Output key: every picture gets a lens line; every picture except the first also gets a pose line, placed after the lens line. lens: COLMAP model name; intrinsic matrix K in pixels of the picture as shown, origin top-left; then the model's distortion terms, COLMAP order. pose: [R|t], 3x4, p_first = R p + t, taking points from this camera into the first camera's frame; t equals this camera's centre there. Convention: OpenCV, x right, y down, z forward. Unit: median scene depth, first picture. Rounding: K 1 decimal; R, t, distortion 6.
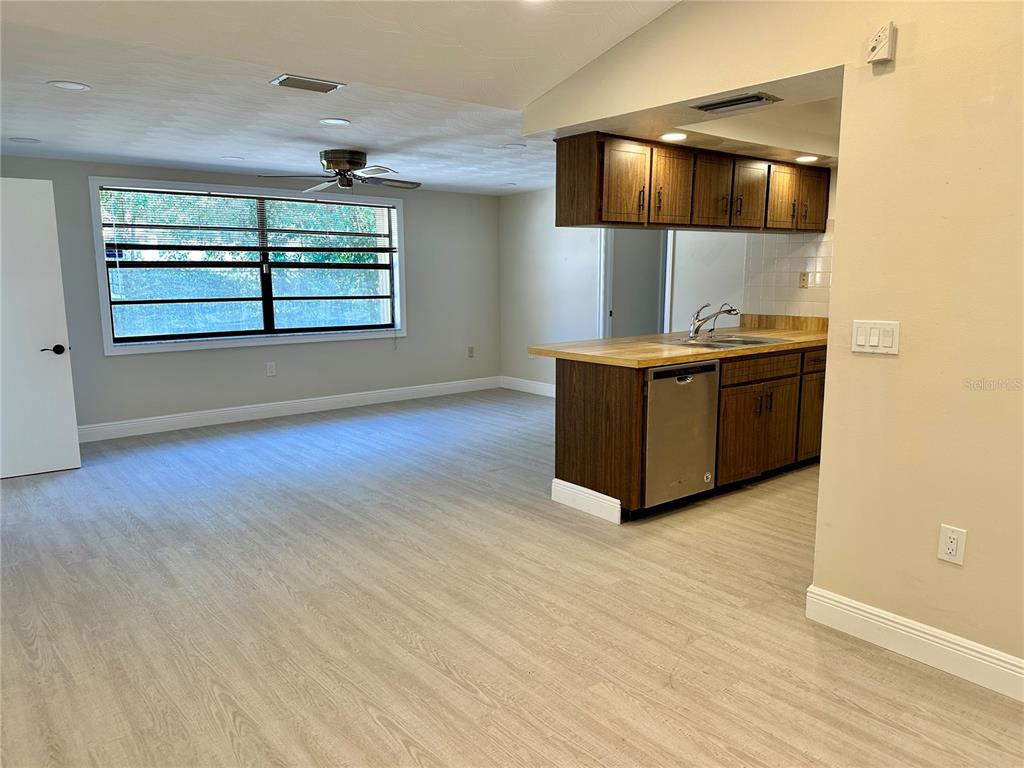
lens RADIAL K [[719.2, 0, 512.0], [0, 719.2, 384.0], [0, 0, 1]] dist [0.102830, -0.148408]
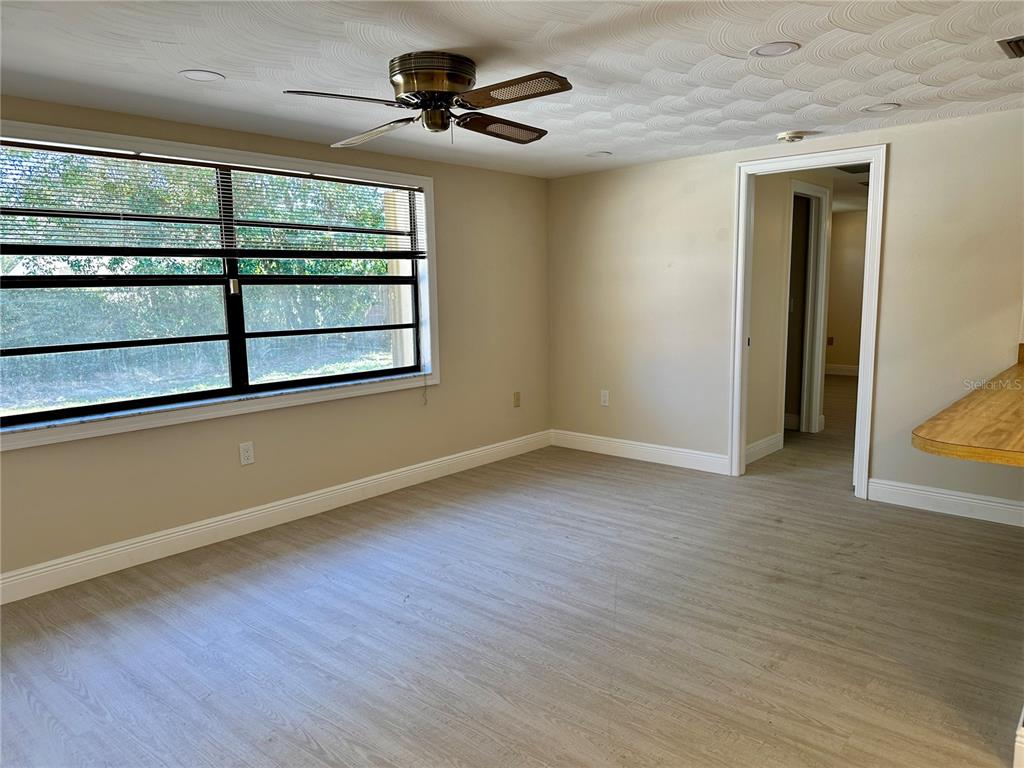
lens RADIAL K [[697.2, 0, 515.6], [0, 697.2, 391.9], [0, 0, 1]] dist [0.068268, -0.131759]
pose [[0.982854, -0.037957, 0.180434, -0.211335], [0.037556, 0.999279, 0.005640, -0.064790], [-0.180518, 0.001233, 0.983571, 0.380815]]
